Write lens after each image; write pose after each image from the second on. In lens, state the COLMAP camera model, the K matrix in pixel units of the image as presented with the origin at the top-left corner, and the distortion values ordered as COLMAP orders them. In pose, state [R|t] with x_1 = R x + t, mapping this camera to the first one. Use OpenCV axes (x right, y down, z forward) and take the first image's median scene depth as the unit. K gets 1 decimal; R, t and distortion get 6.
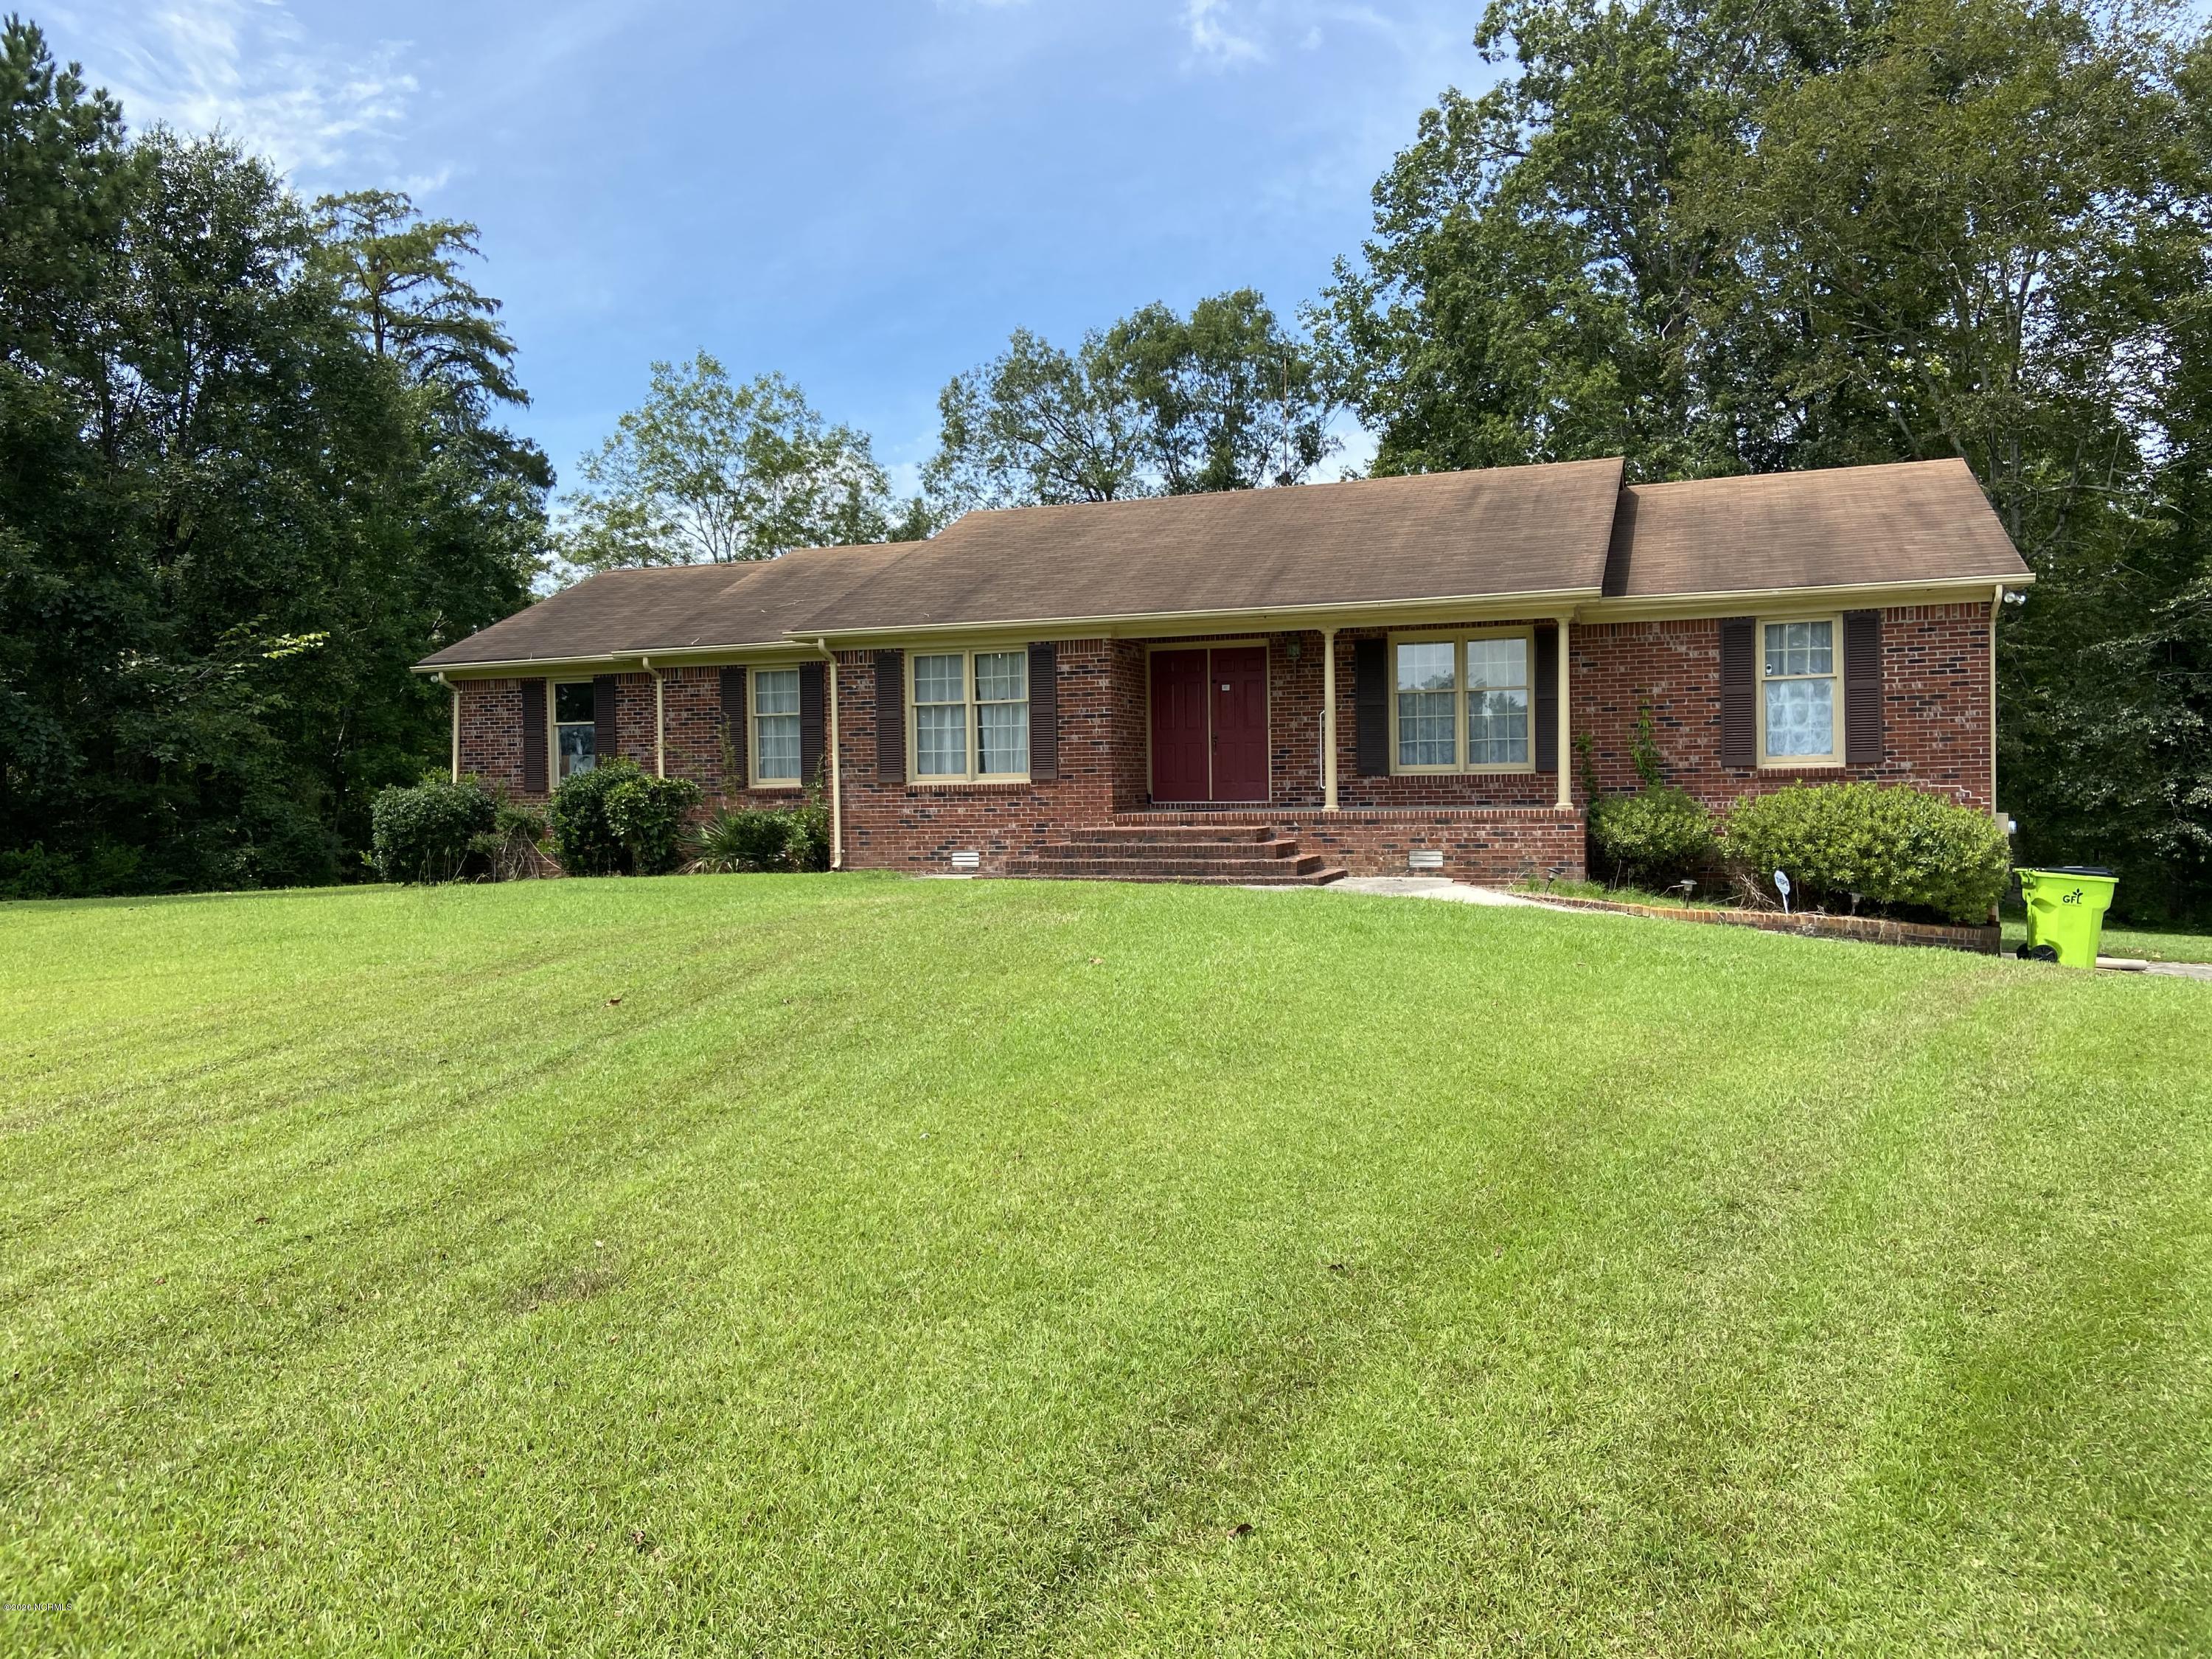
lens RADIAL K [[1692.0, 0, 1103.3], [0, 1692.0, 825.5], [0, 0, 1]] dist [0.088918, -0.060280]
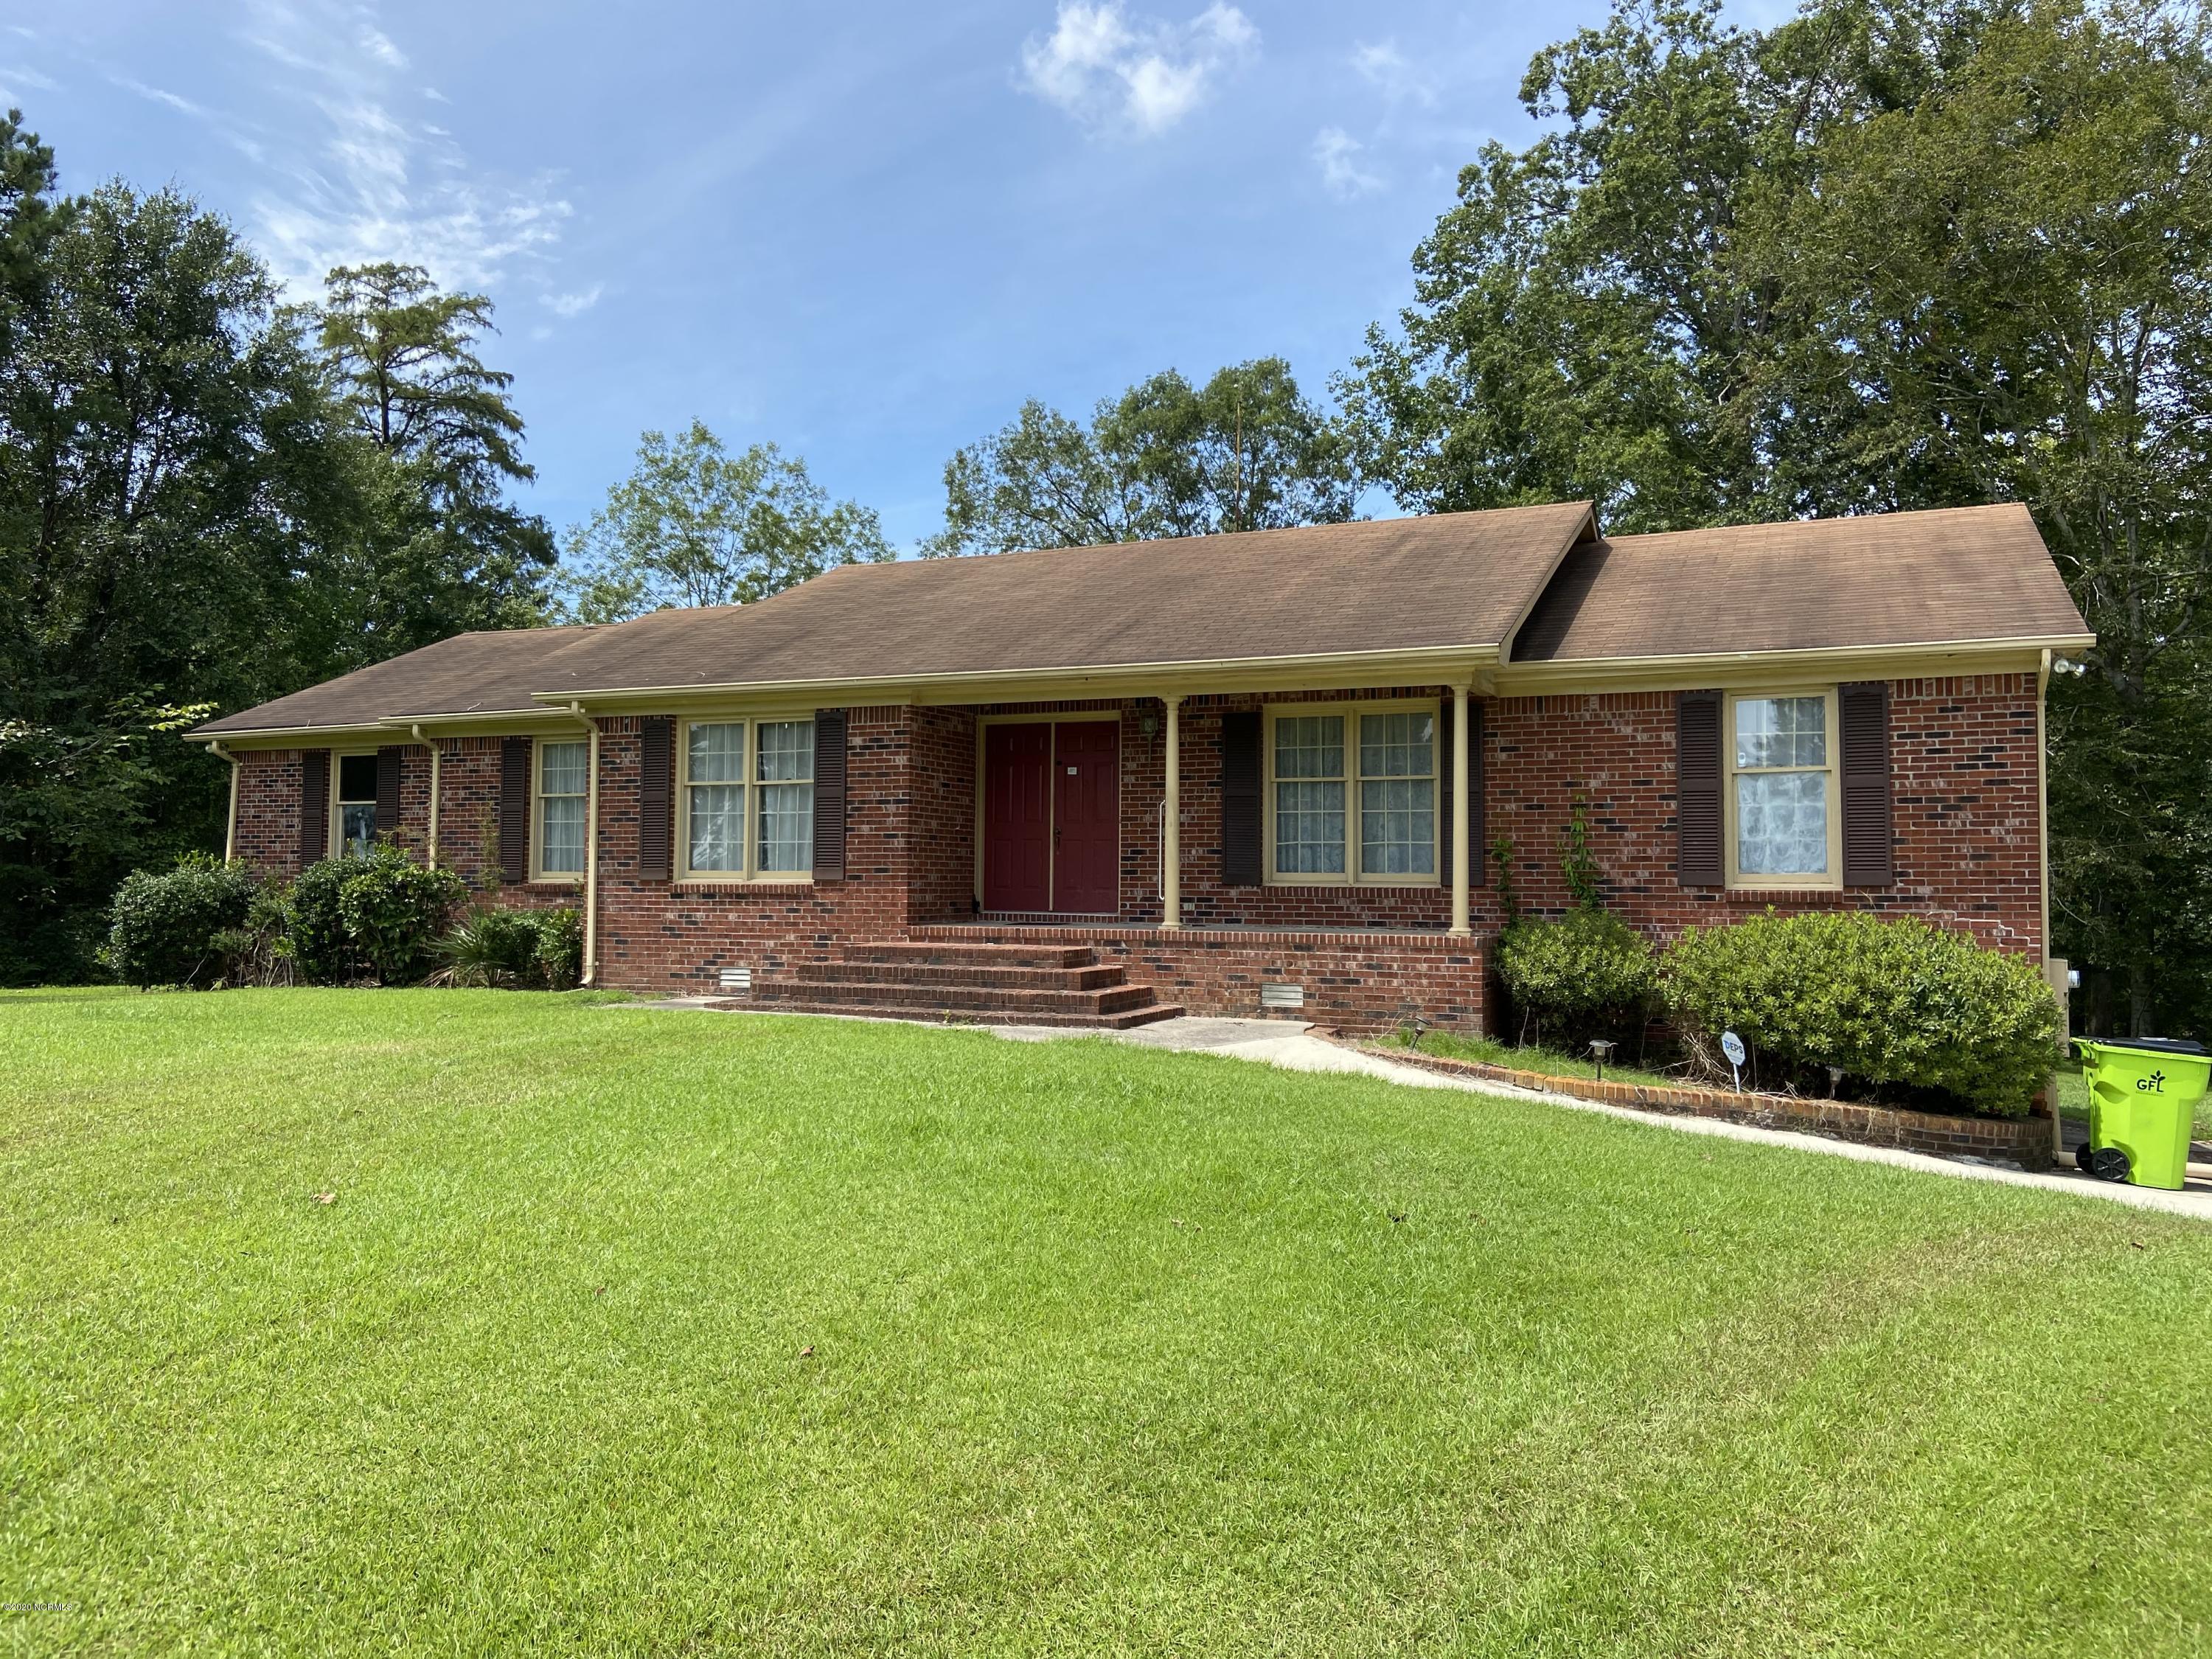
lens RADIAL K [[1692.0, 0, 1097.2], [0, 1692.0, 819.6], [0, 0, 1]] dist [0.088918, -0.060280]
pose [[0.997276, 0.021169, -0.070663, 0.122783], [-0.025575, 0.997746, -0.062046, -0.007797], [0.069190, 0.063685, 0.995569, 0.176718]]
